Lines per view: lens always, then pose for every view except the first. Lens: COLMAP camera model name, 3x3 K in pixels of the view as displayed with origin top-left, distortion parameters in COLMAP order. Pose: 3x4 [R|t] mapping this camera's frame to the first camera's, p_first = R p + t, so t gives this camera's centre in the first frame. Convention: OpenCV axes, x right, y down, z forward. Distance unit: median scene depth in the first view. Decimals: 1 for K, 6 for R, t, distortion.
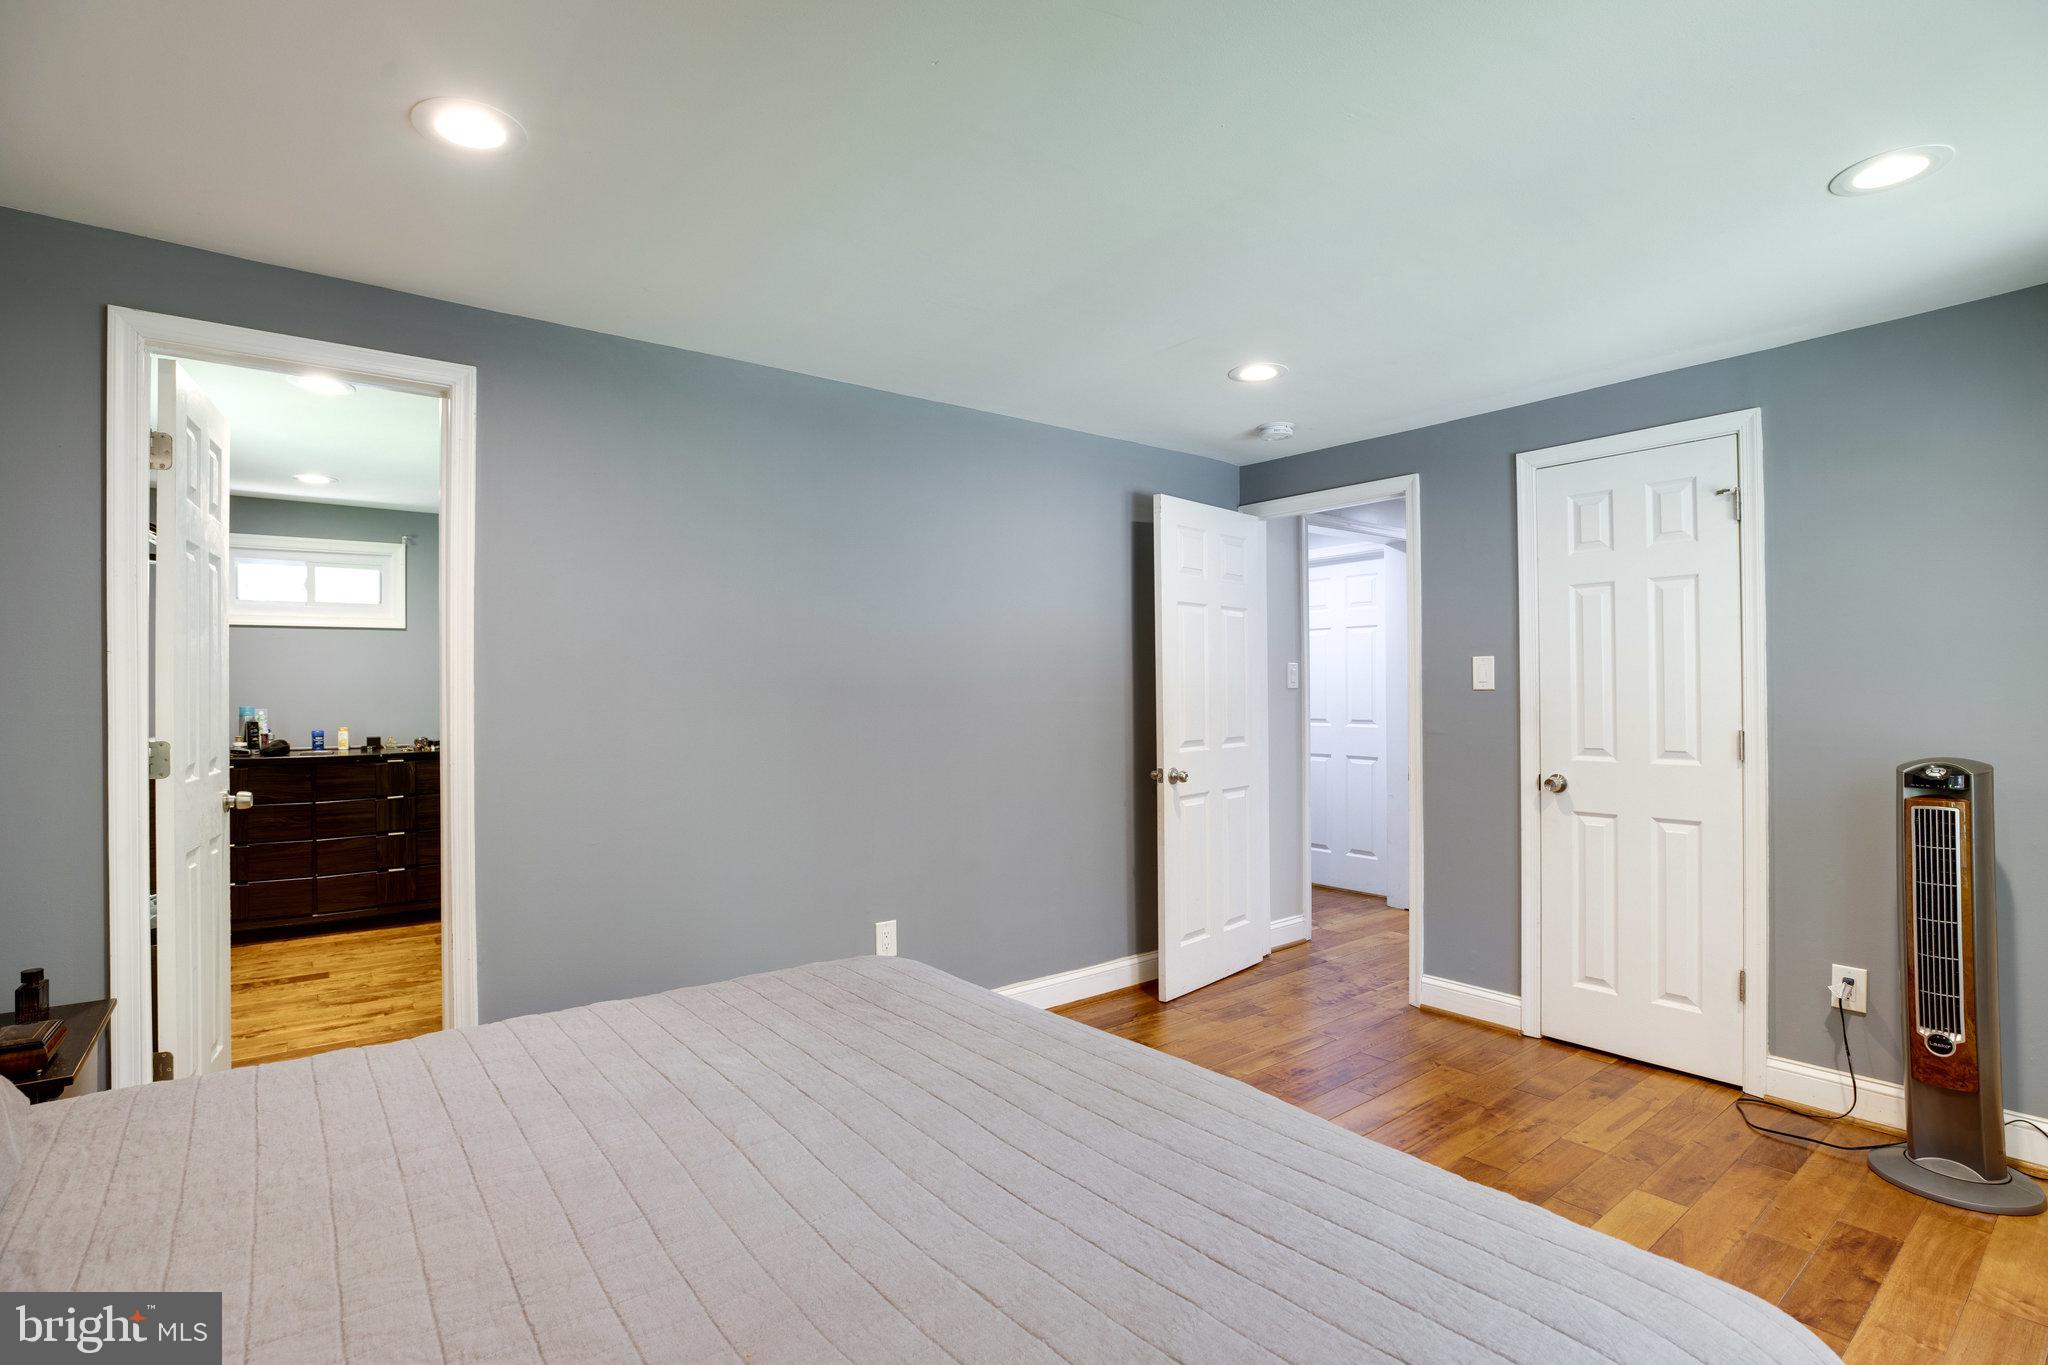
lens RADIAL K [[955.3, 0, 1010.9], [0, 955.3, 683.3], [0, 0, 1]] dist [-0.048192, 0.017047]
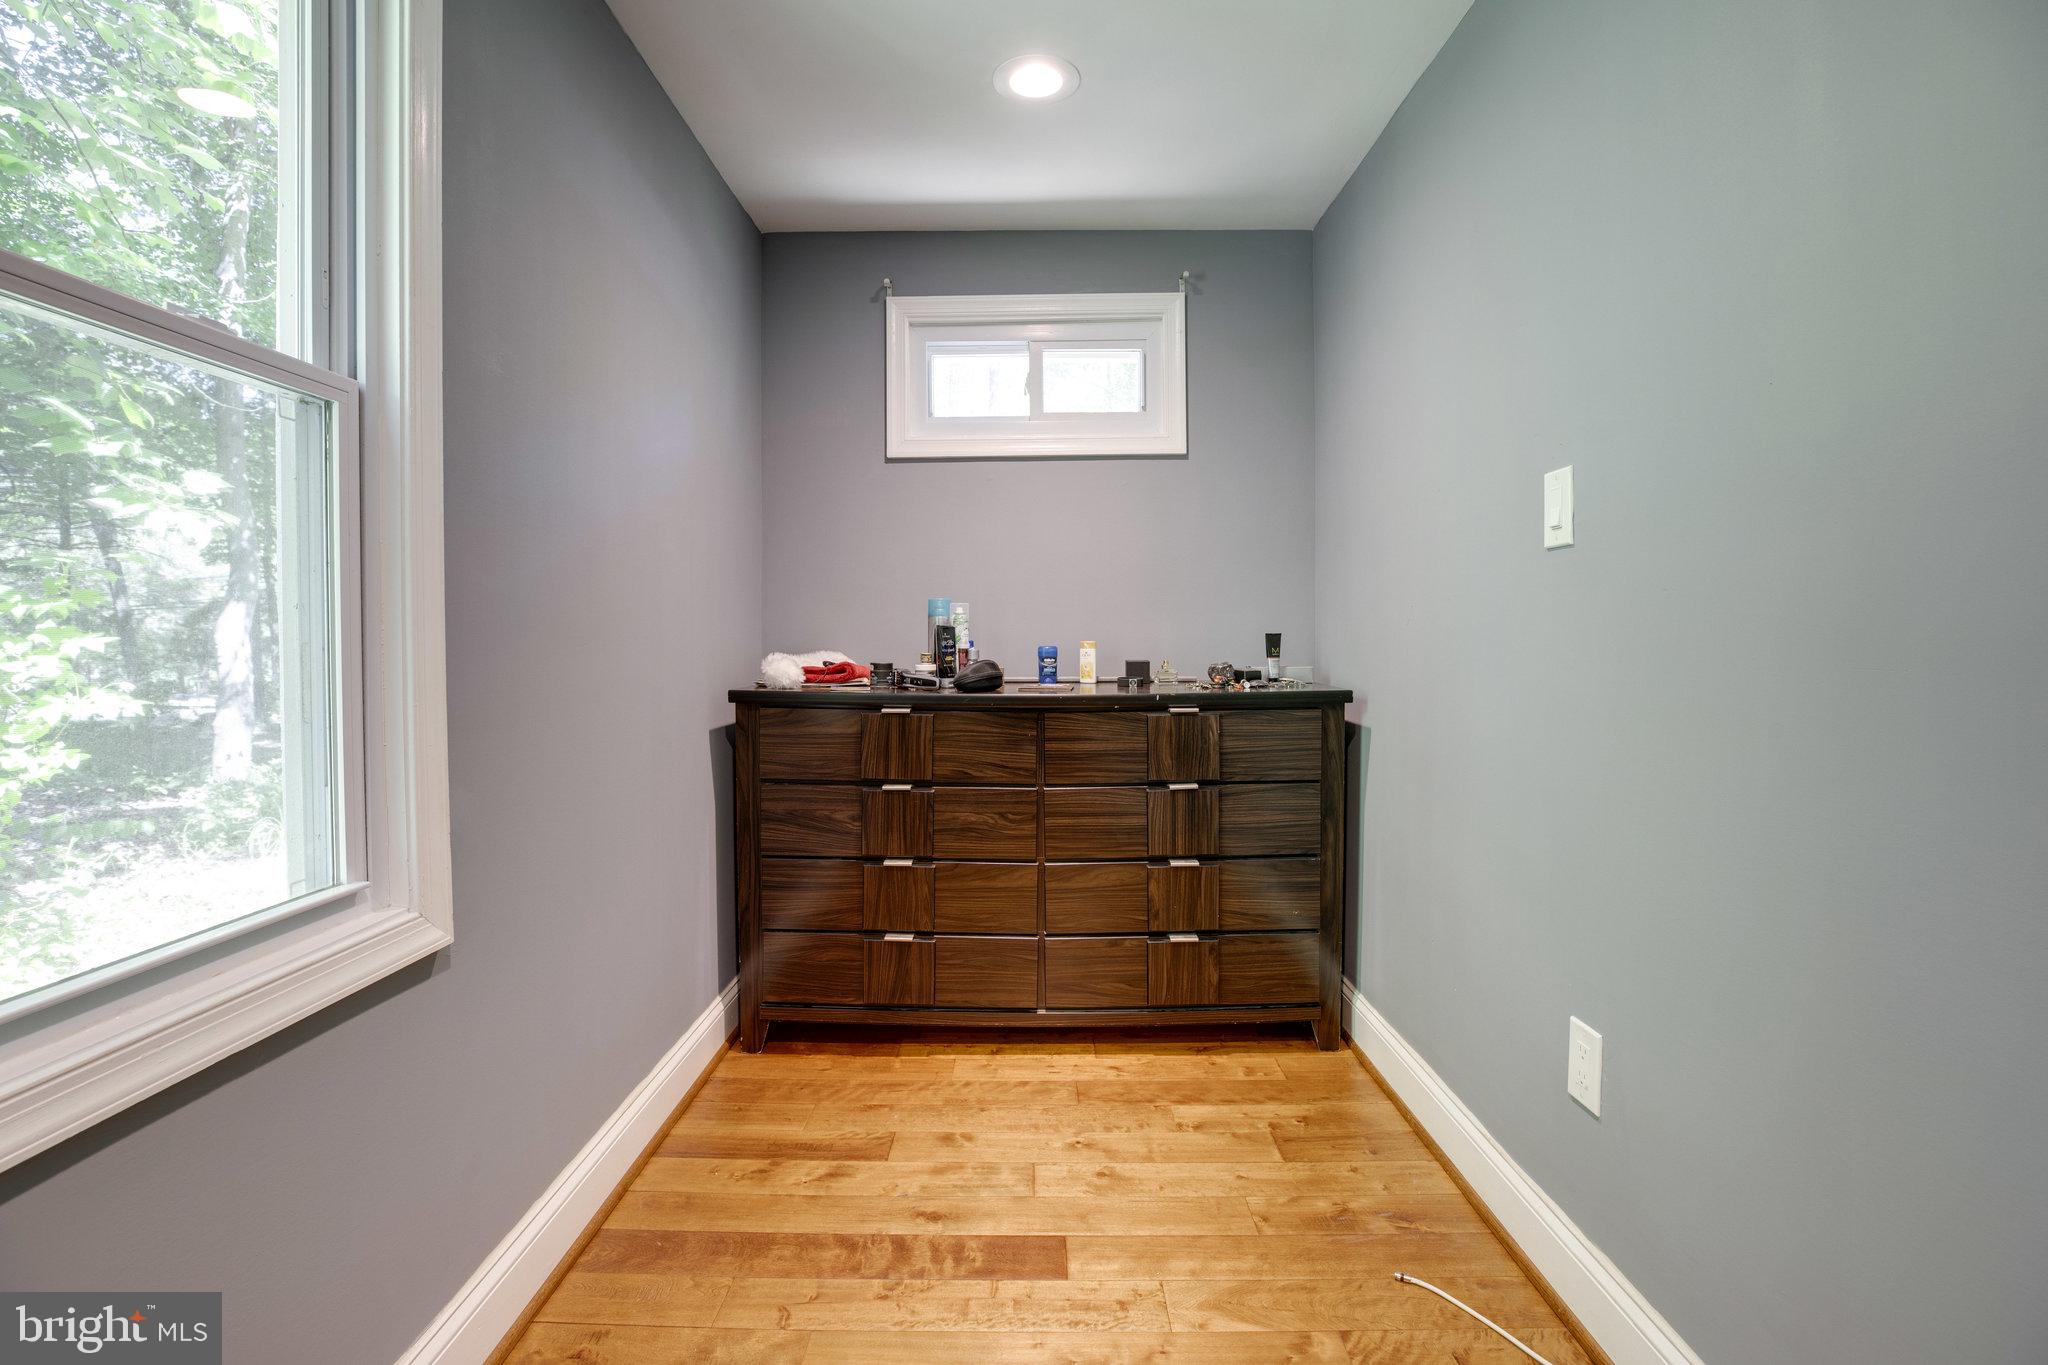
lens RADIAL K [[948.3, 0, 1025.0], [0, 948.3, 652.0], [0, 0, 1]] dist [-0.032328, 0.008793]
pose [[0.785438, 0.010127, -0.618858, -0.420860], [0.004574, 0.999744, 0.022164, 0.042129], [0.618924, -0.020239, 0.785190, 0.572715]]
